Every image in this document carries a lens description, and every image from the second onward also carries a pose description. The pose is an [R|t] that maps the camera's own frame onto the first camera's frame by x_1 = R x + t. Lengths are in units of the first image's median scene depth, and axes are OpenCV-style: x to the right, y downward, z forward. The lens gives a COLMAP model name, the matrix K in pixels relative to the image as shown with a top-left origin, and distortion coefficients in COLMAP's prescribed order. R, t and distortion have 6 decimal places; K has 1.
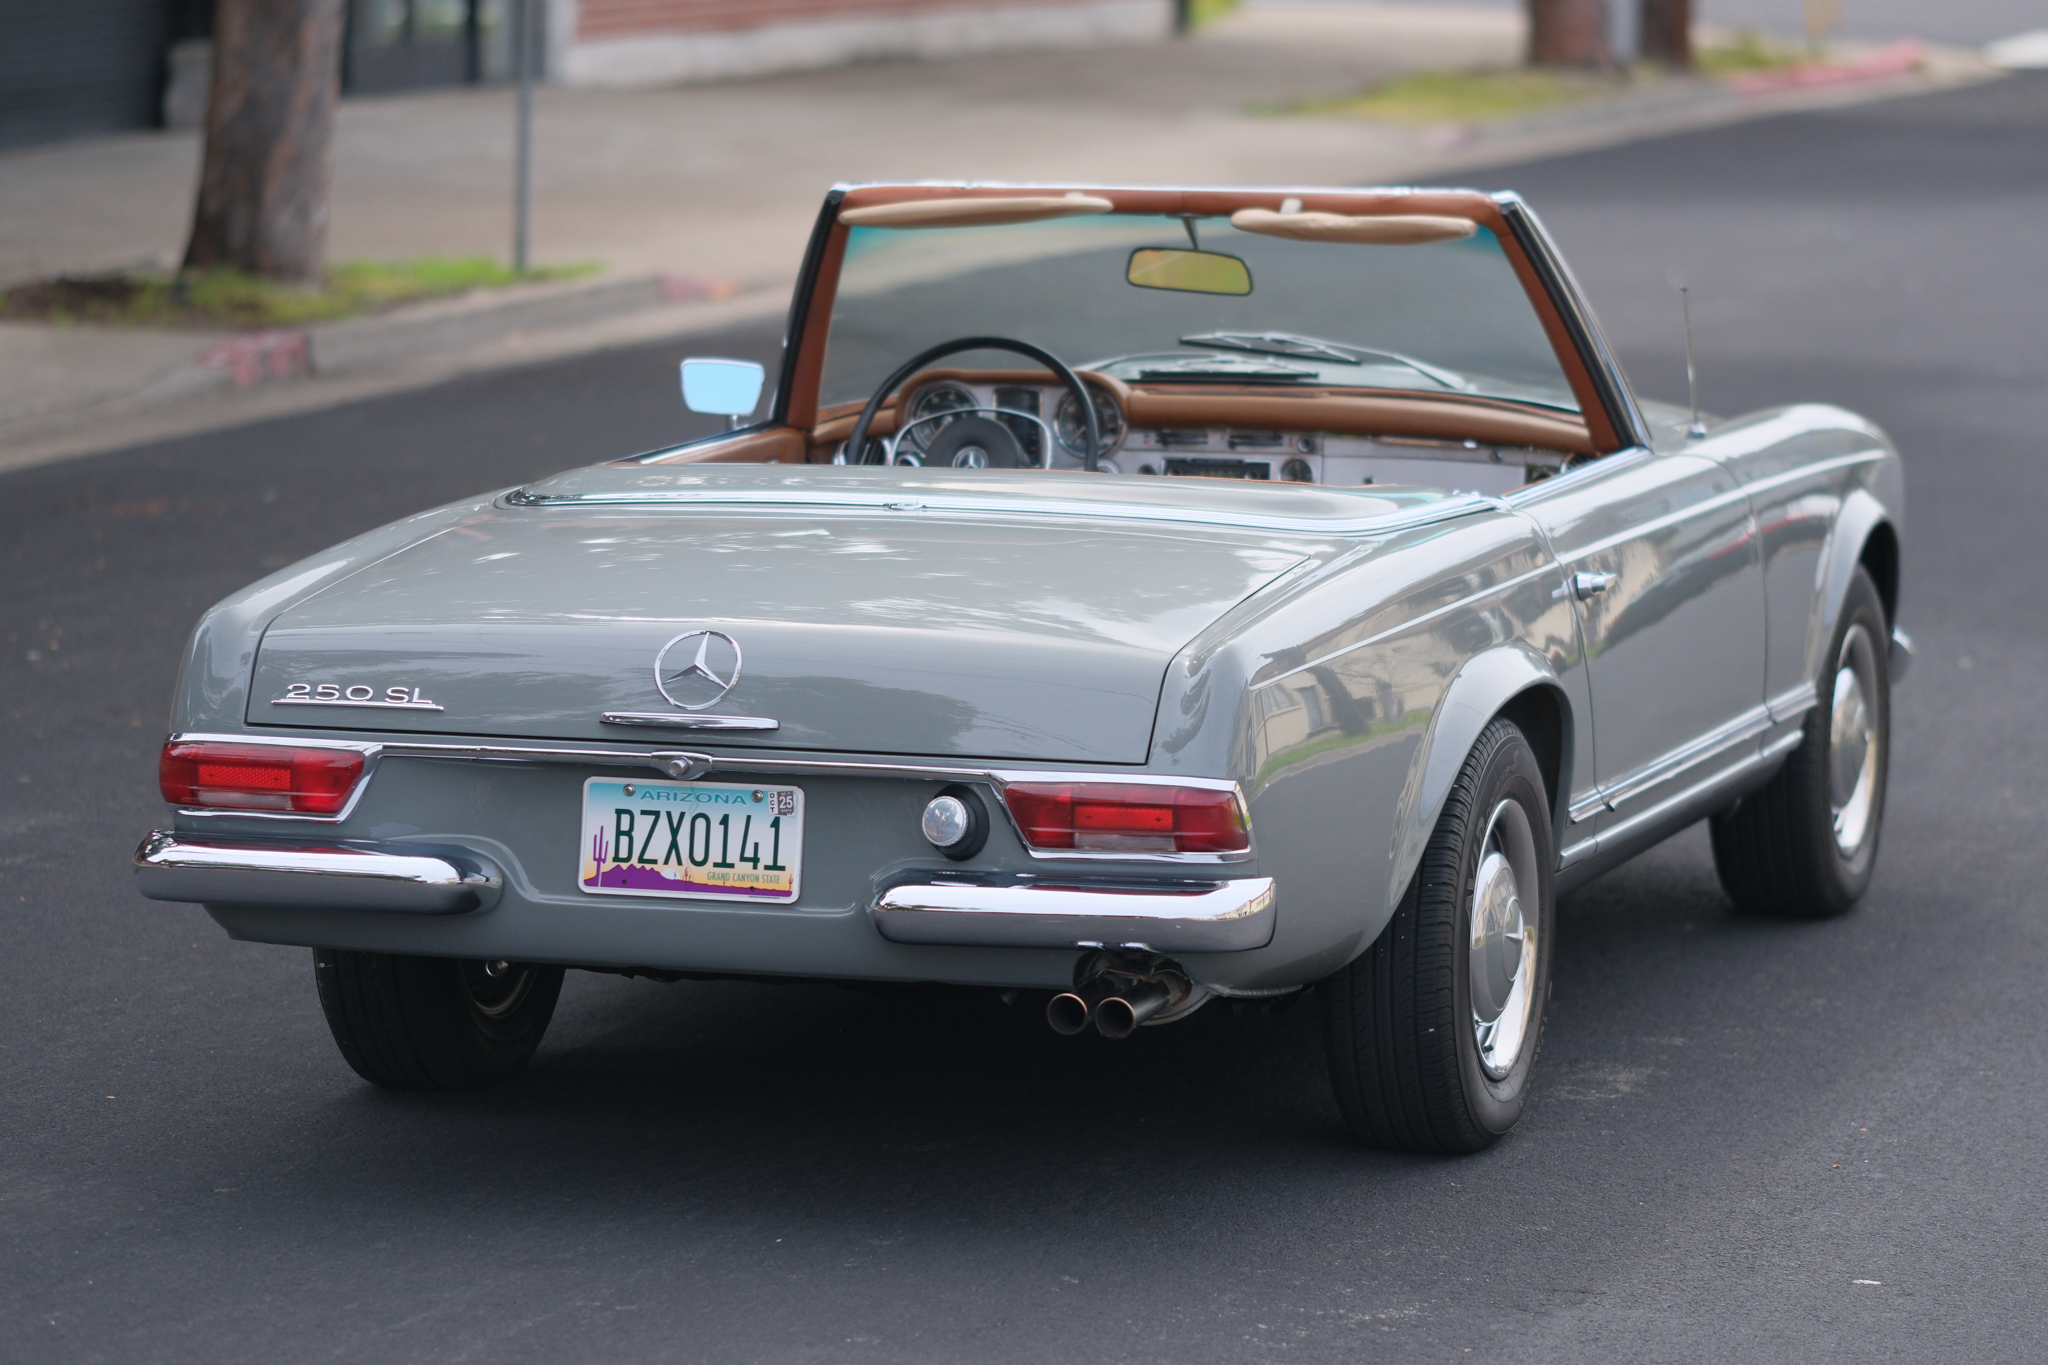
lens RADIAL K [[7807.4, 0, 1024.0], [0, 7807.4, 682.5], [0, 0, 1]] dist [0.205079, 1.602976]
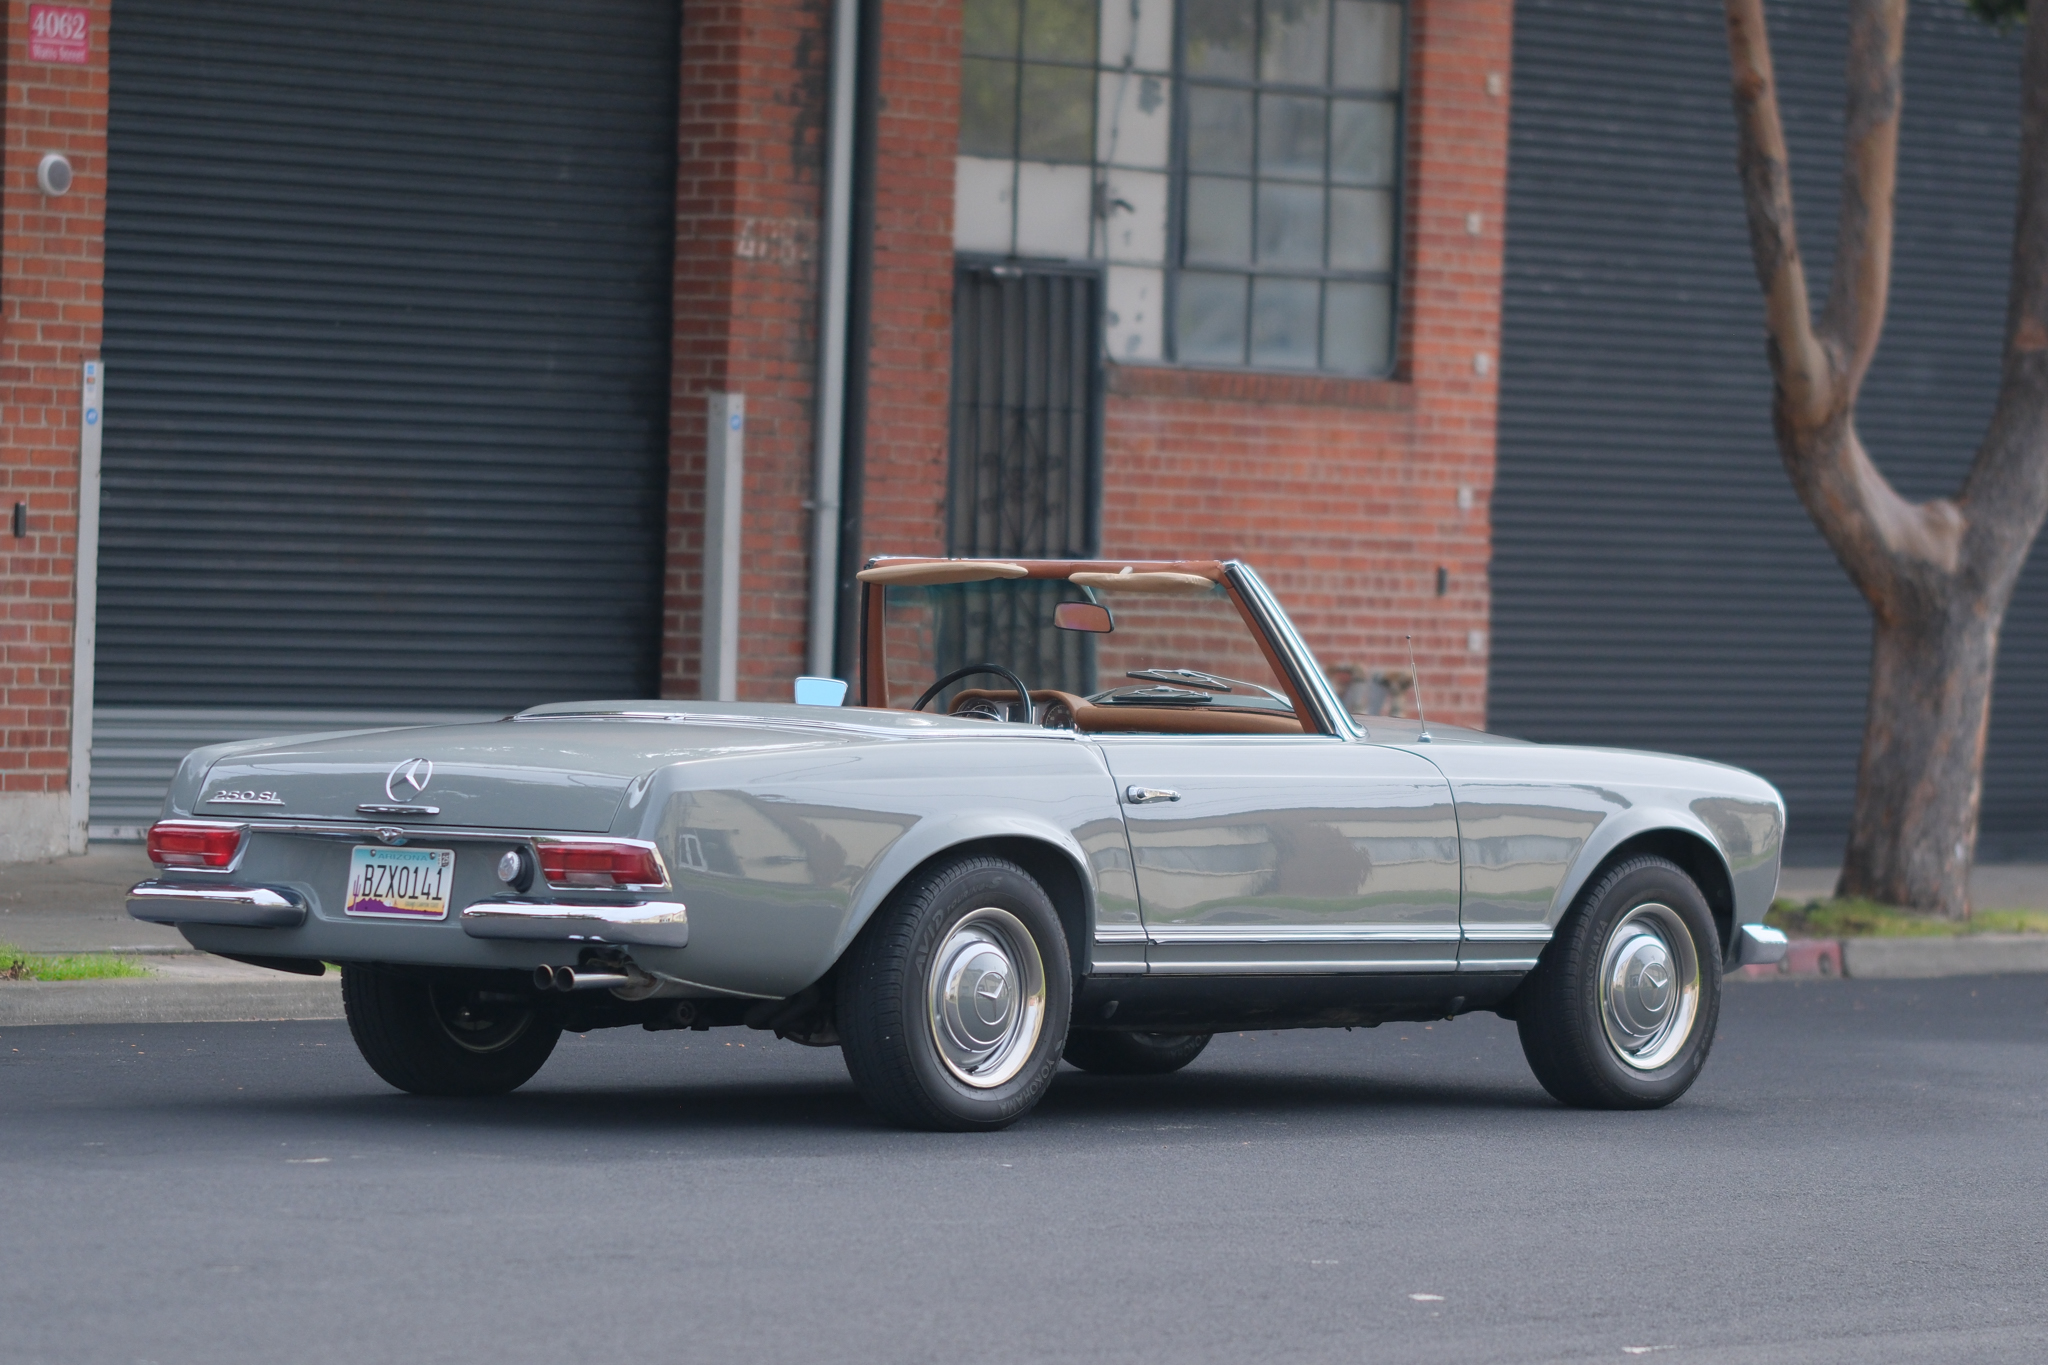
lens RADIAL K [[10260.7, 0, 1024.0], [0, 10260.7, 682.5], [0, 0, 1]] dist [0.157456, 0.225921]
pose [[0.923301, 0.021249, -0.383488, 0.908487], [-0.065382, 0.992590, -0.102419, 0.191397], [0.378470, 0.119637, 0.917849, -0.944479]]
